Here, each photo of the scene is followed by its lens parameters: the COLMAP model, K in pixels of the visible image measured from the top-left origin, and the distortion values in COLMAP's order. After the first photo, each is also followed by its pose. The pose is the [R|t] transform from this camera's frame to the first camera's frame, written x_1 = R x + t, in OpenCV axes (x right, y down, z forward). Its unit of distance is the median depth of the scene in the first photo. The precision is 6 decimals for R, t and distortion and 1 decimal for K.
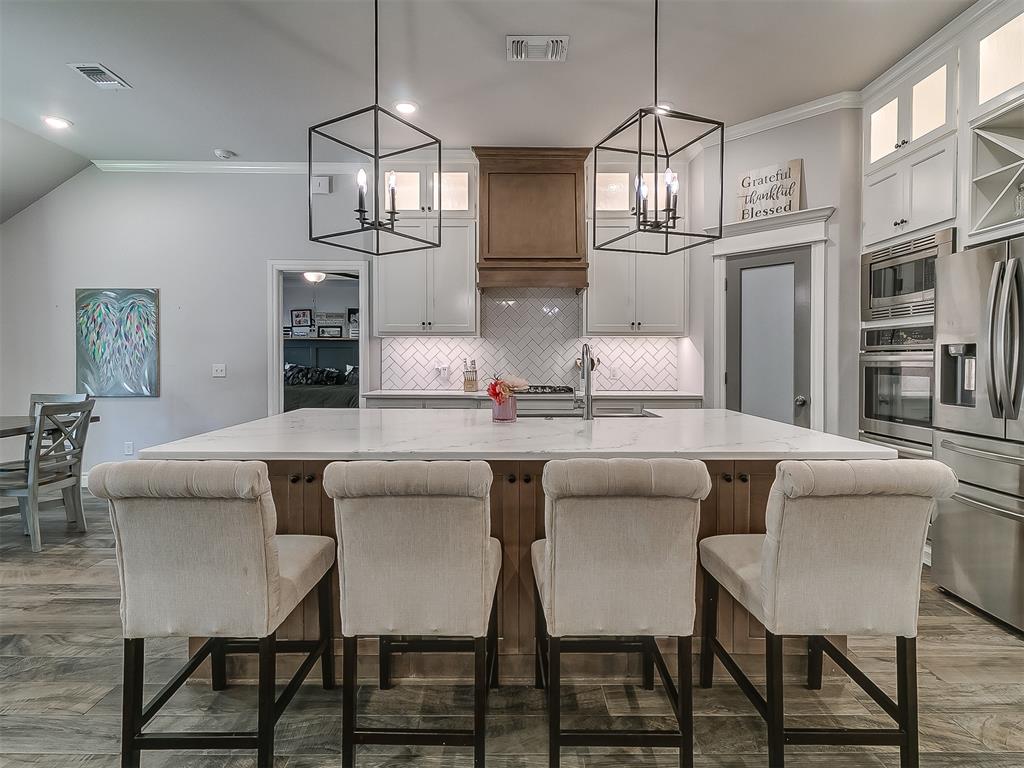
lens RADIAL K [[537.6, 0, 503.0], [0, 537.6, 376.4], [0, 0, 1]] dist [0.005126, 0.001020]
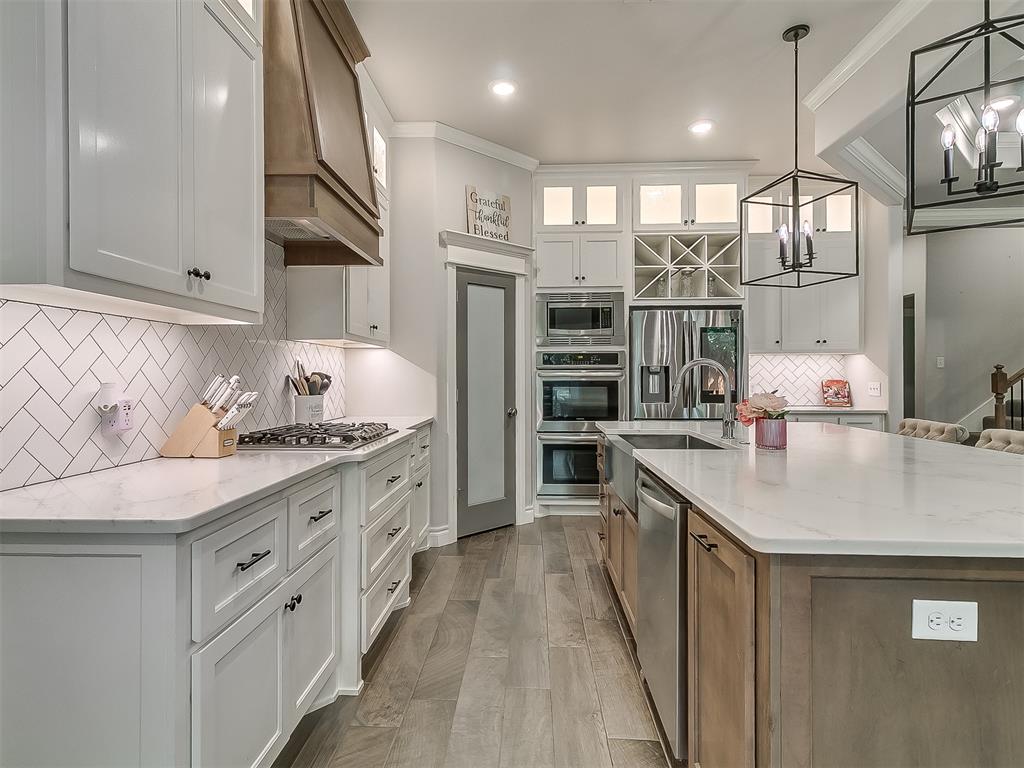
lens RADIAL K [[537.6, 0, 503.0], [0, 537.6, 376.4], [0, 0, 1]] dist [0.005126, 0.001020]
pose [[0.038853, -0.002296, 0.999242, -0.519125], [0.034719, 0.999397, 0.000946, -0.029043], [-0.998642, 0.034656, 0.038910, 0.891469]]
